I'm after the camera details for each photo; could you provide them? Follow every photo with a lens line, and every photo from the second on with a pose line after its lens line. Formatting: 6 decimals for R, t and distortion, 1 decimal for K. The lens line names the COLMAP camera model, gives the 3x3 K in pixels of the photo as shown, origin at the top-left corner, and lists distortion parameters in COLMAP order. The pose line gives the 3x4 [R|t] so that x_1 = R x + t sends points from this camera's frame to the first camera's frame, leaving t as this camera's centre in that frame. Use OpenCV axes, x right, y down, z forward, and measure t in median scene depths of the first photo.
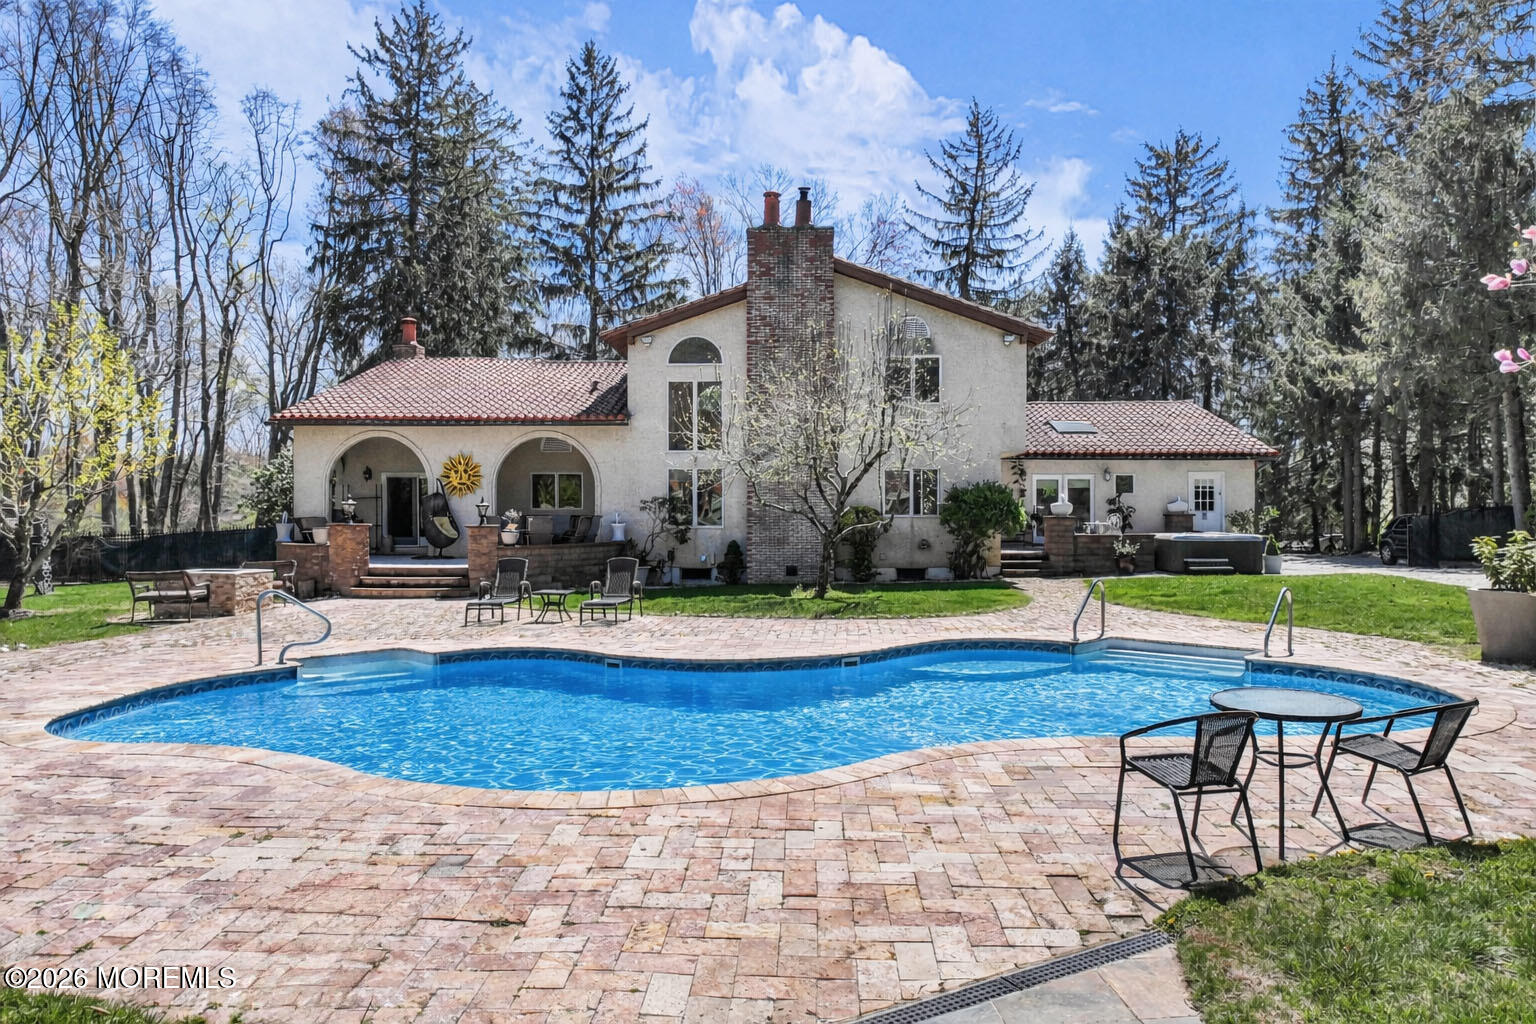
lens RADIAL K [[1083.3, 0, 768.0], [0, 1083.3, 512.0], [0, 0, 1]] dist [0.010410, 0.002149]
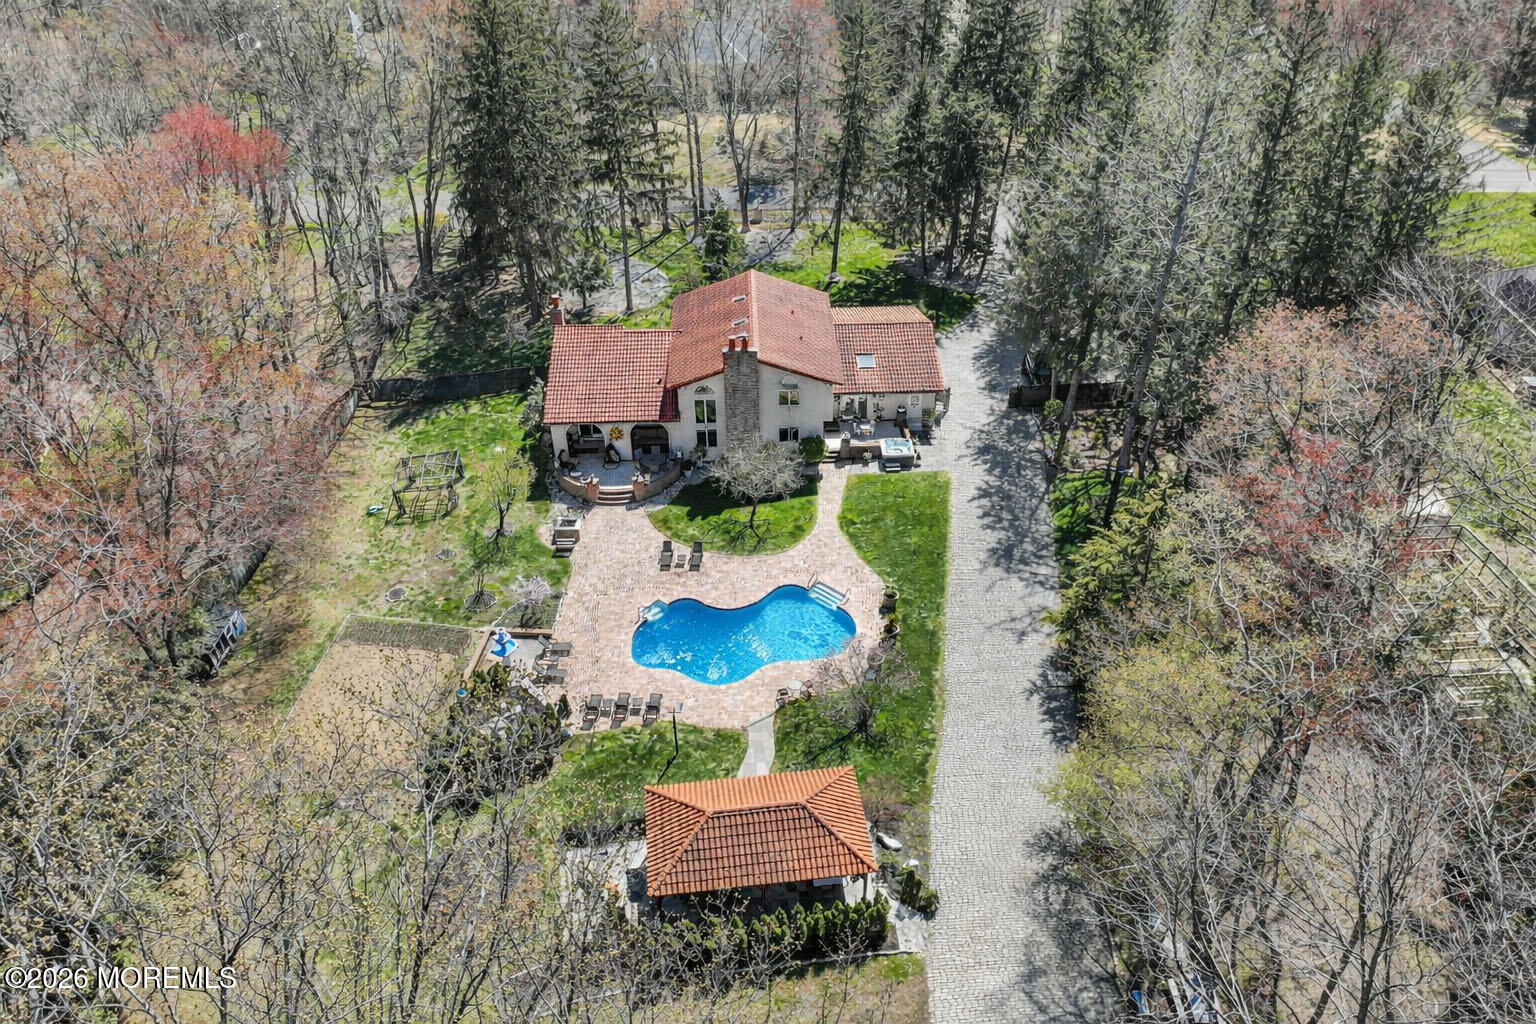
lens RADIAL K [[1083.3, 0, 768.0], [0, 1083.3, 512.0], [0, 0, 1]] dist [0.010410, 0.002149]
pose [[0.999074, -0.036144, 0.023344, 0.013372], [0.015596, 0.809845, 0.586437, -1.399070], [-0.040101, -0.585530, 0.809659, -1.229756]]
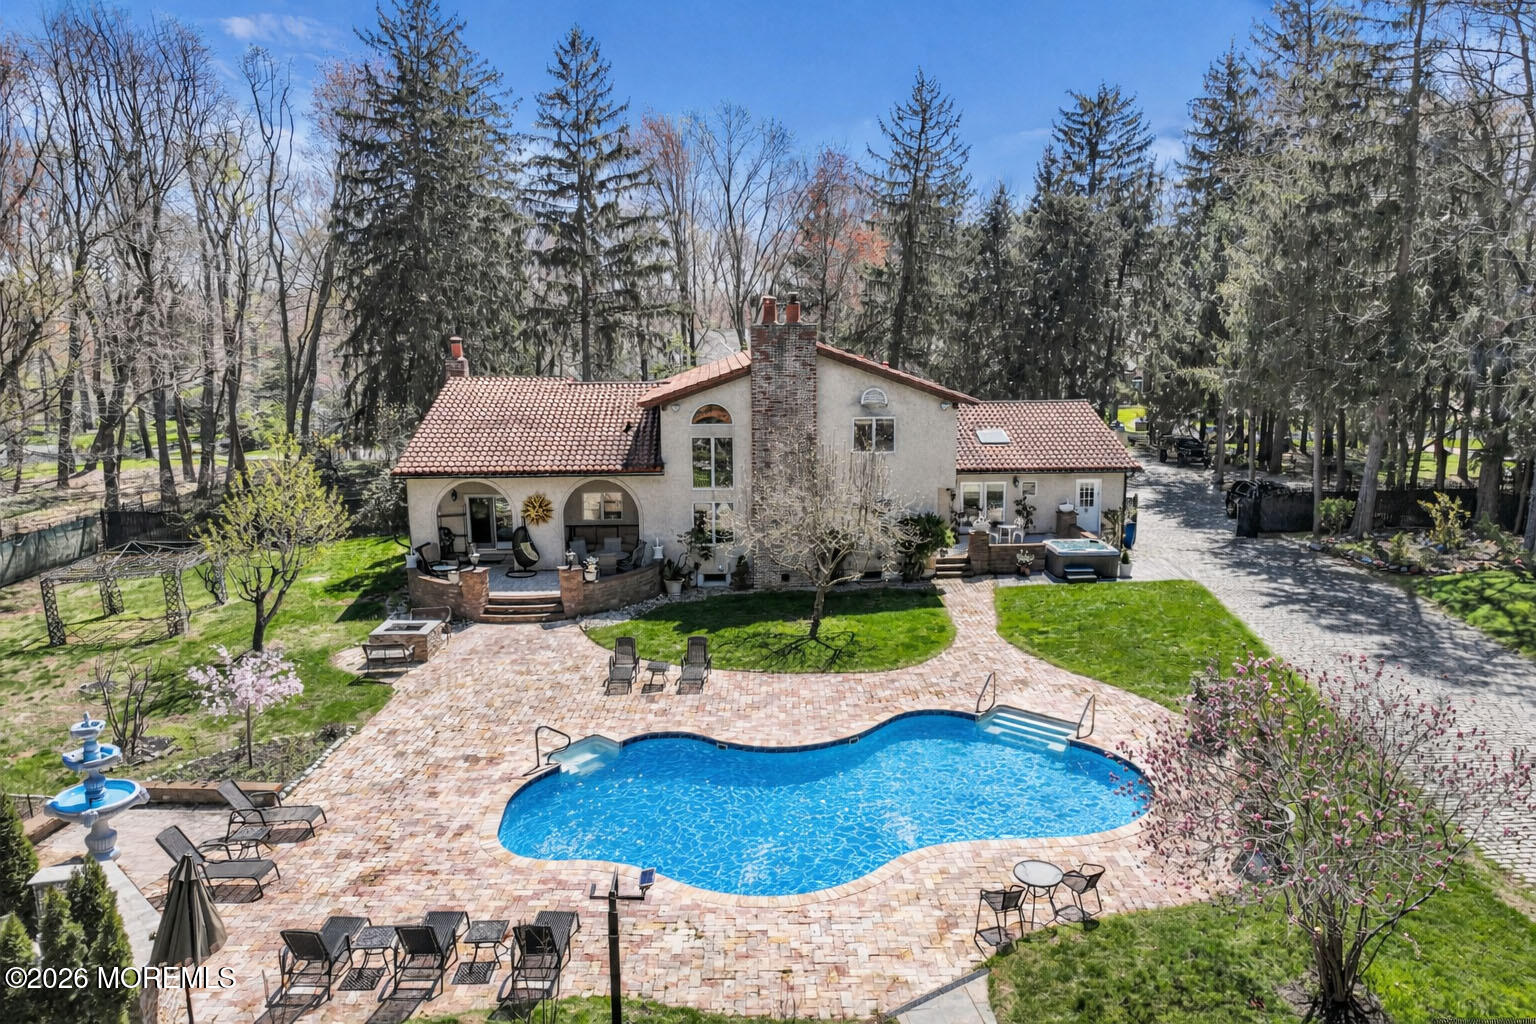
lens RADIAL K [[1083.3, 0, 768.0], [0, 1083.3, 512.0], [0, 0, 1]] dist [0.010410, 0.002149]
pose [[0.998035, -0.014800, 0.060892, -0.080410], [0.003952, 0.984641, 0.174546, -0.261630], [-0.062540, -0.173962, 0.982764, -0.329385]]
